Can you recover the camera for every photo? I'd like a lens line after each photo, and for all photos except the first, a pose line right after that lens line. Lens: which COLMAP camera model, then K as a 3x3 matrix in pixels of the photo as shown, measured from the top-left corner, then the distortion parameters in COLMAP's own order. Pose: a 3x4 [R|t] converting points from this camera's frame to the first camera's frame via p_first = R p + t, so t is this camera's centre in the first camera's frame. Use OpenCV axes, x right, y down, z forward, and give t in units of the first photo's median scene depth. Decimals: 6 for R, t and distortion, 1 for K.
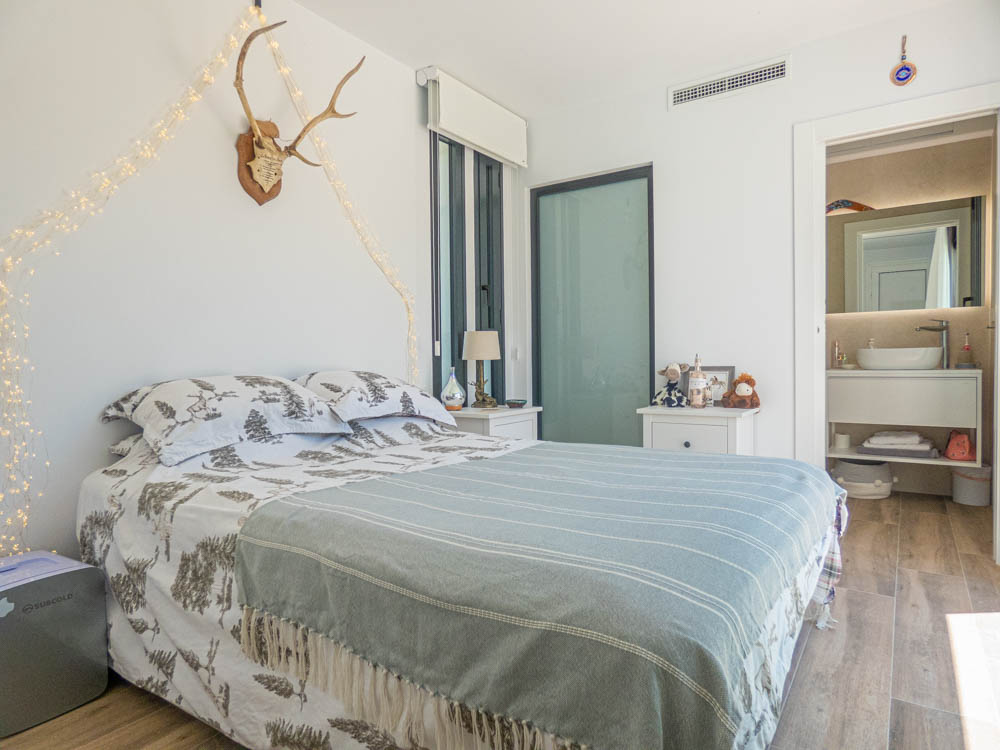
lens RADIAL K [[623.1, 0, 500.0], [0, 623.1, 375.0], [0, 0, 1]] dist [-0.077060, 0.124463]
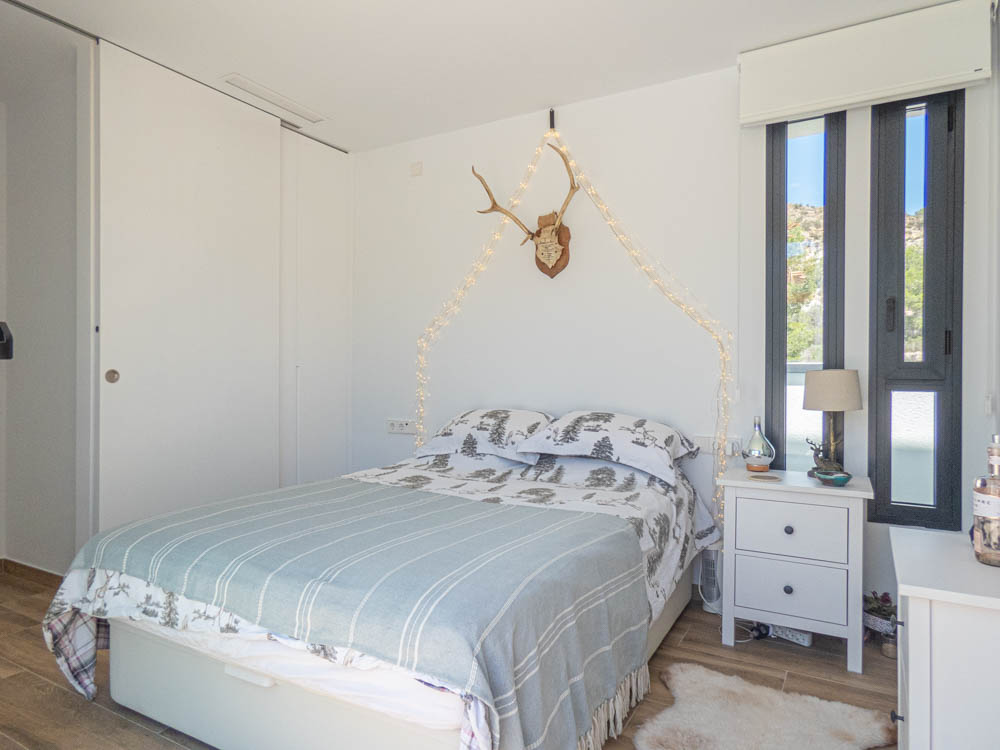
lens RADIAL K [[623.1, 0, 500.0], [0, 623.1, 375.0], [0, 0, 1]] dist [-0.077060, 0.124463]
pose [[0.084415, 0.021802, -0.996192, 1.027732], [-0.025748, 0.999475, 0.019692, -0.109060], [0.996098, 0.023988, 0.084931, 0.886767]]
